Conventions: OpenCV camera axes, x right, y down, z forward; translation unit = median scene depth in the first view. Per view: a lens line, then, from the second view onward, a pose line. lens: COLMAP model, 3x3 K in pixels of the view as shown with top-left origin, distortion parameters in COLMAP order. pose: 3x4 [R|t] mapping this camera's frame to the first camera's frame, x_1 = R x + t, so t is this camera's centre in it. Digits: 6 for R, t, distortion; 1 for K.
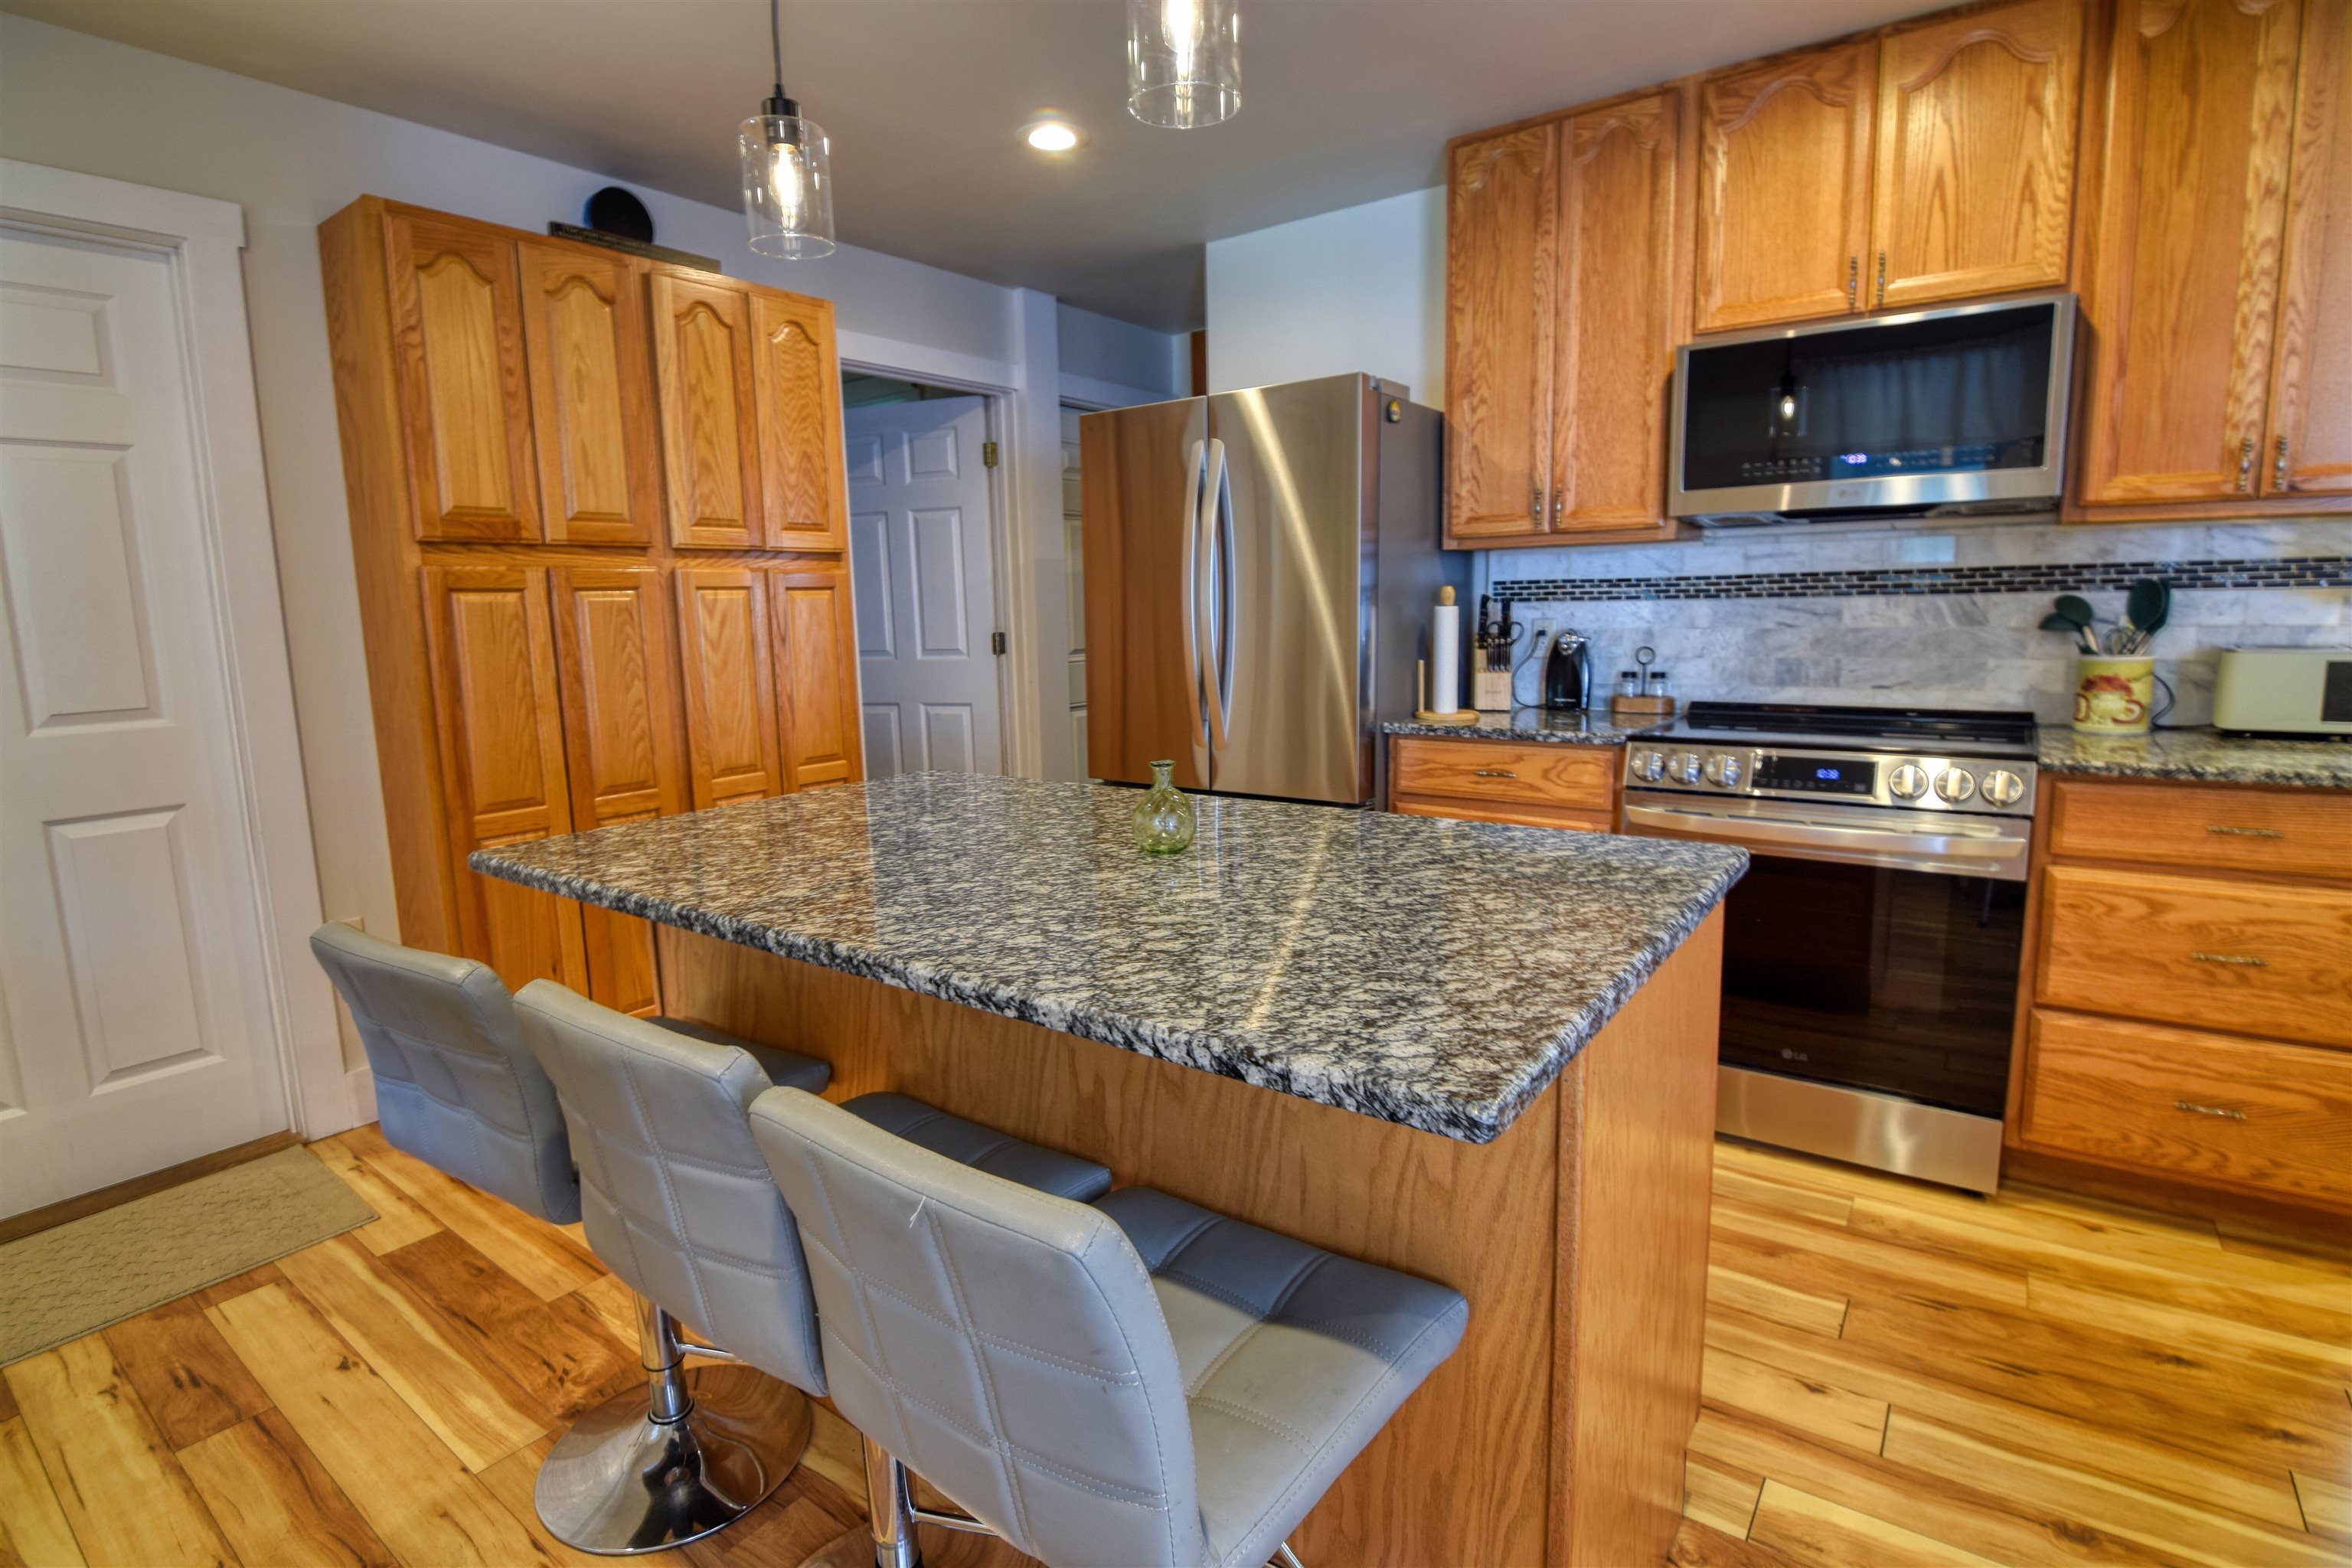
lens RADIAL K [[1146.6, 0, 1168.7], [0, 1146.6, 775.3], [0, 0, 1]] dist [-0.003204, -0.010397]
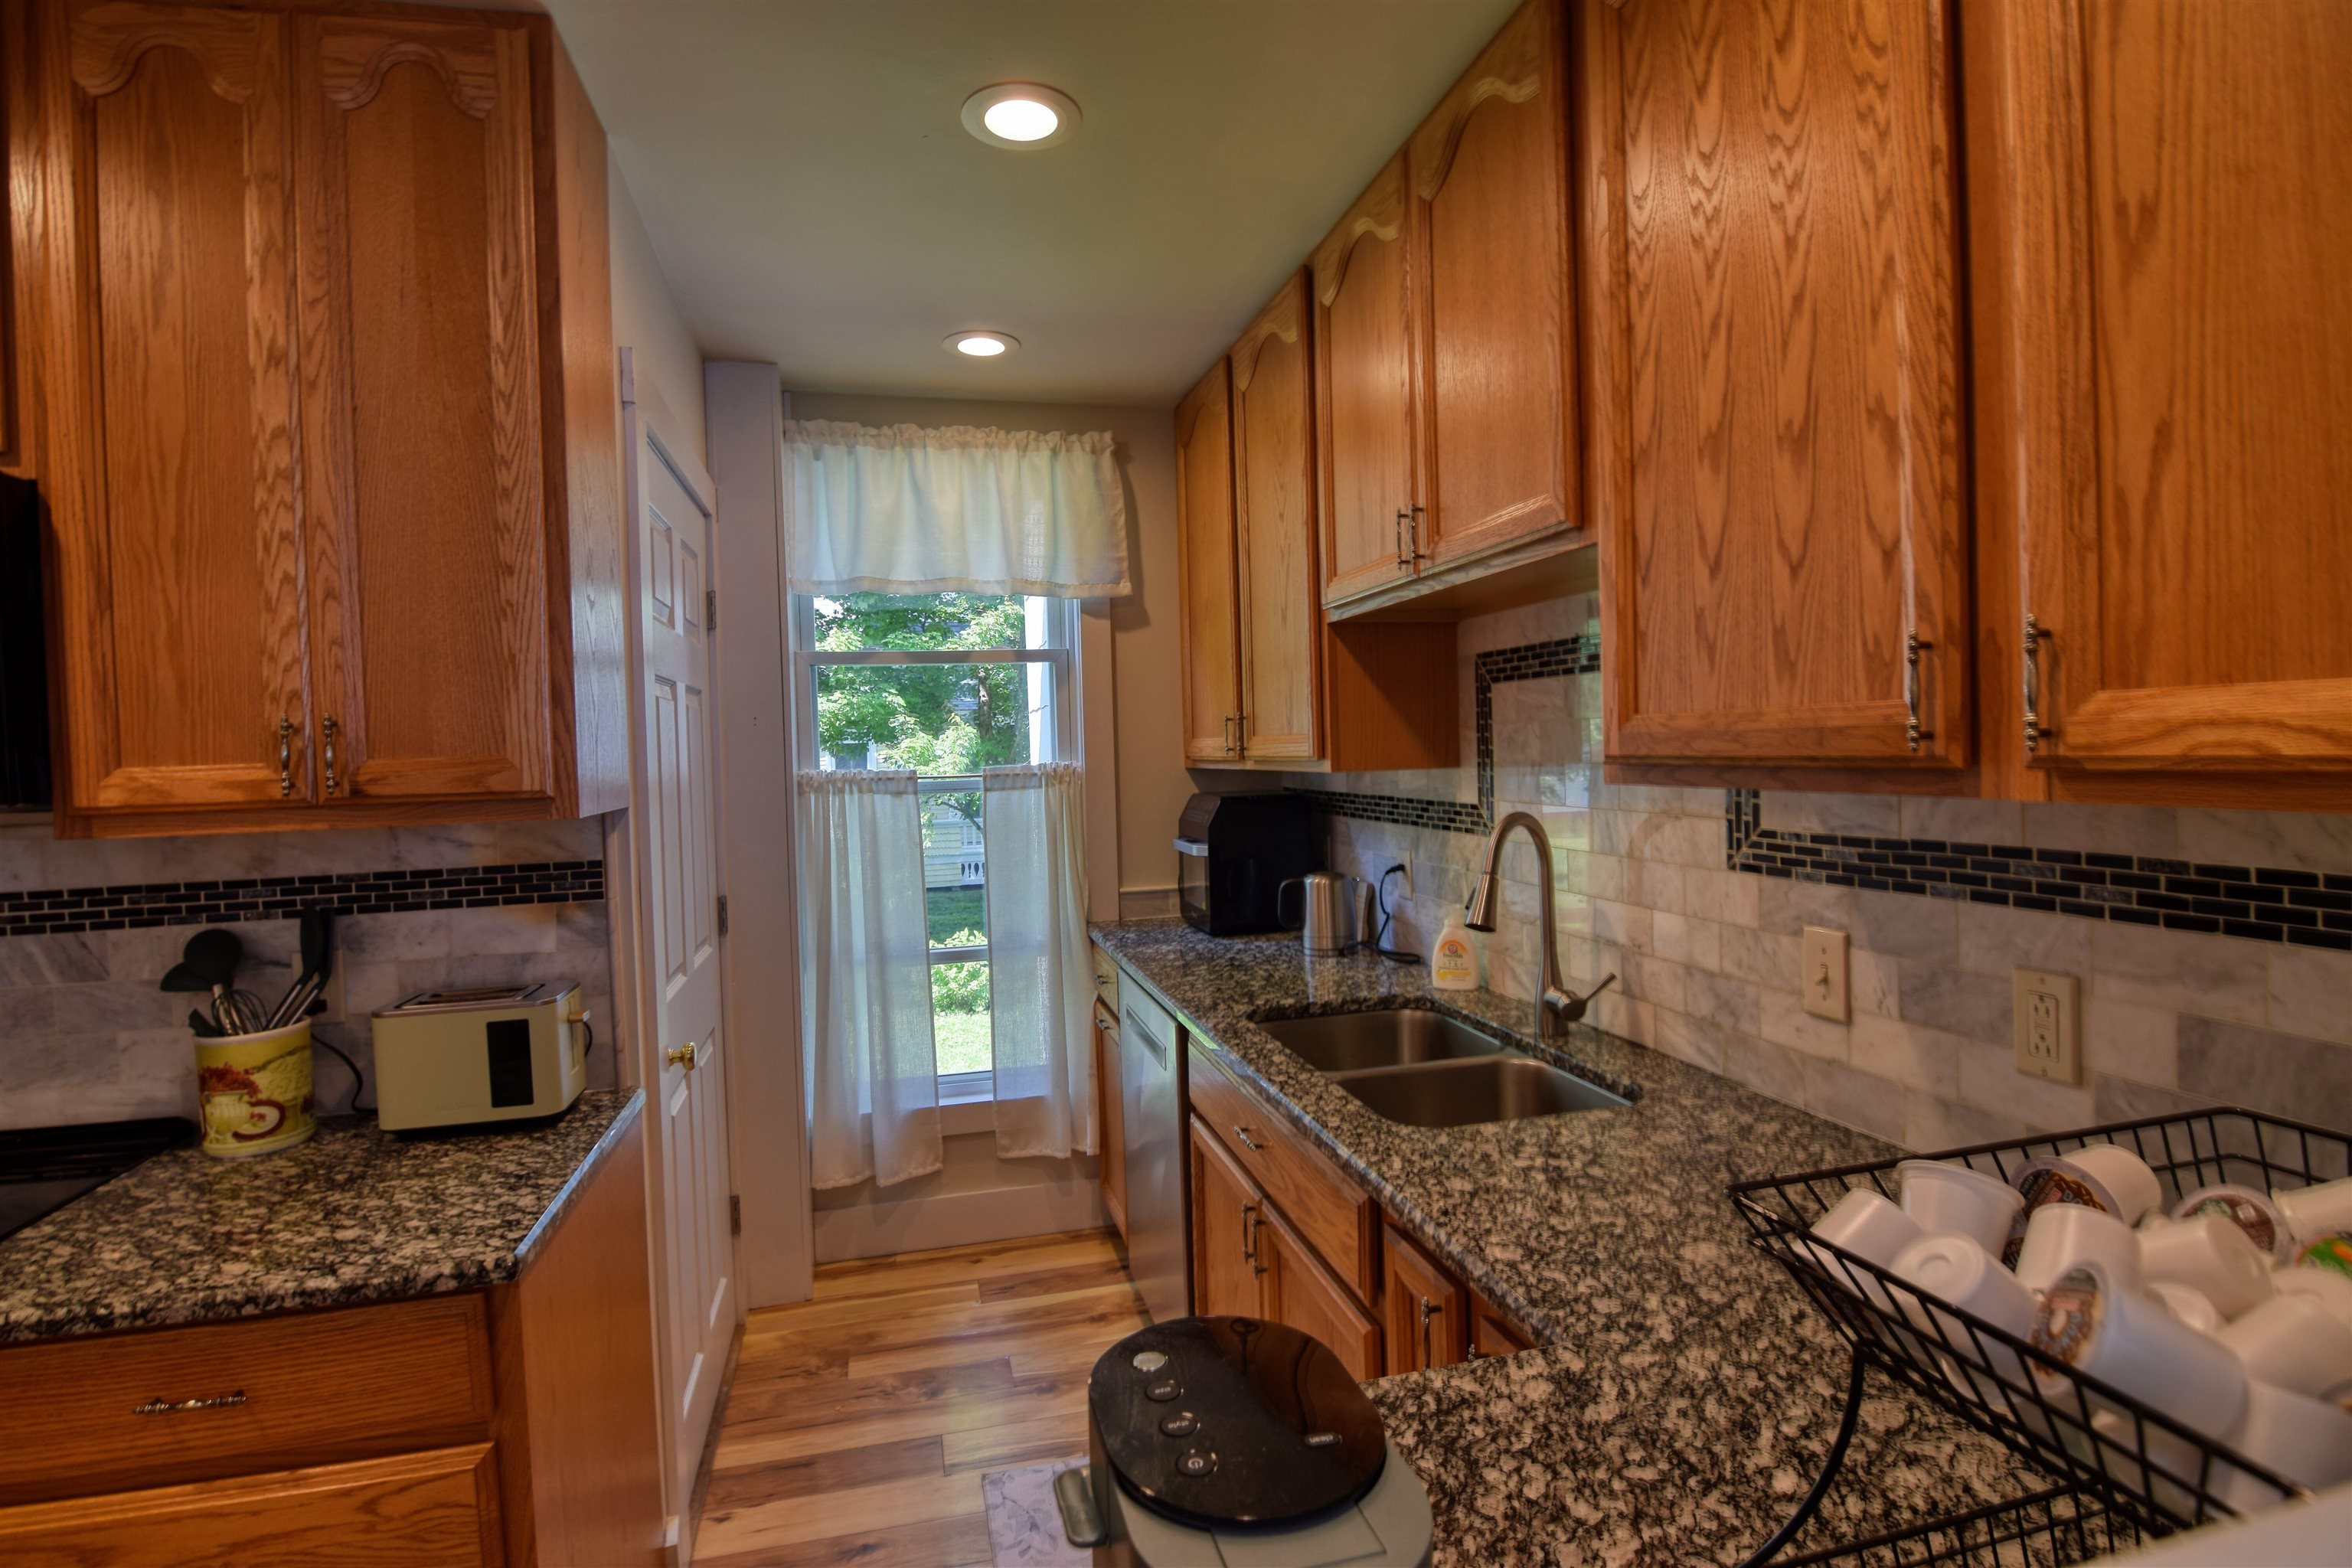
lens RADIAL K [[1146.6, 0, 1168.7], [0, 1146.6, 775.3], [0, 0, 1]] dist [-0.003204, -0.010397]
pose [[0.643226, -0.017608, 0.765474, 0.650395], [0.132779, 0.987154, -0.088867, -0.115583], [-0.754076, 0.158801, 0.637301, 0.164872]]
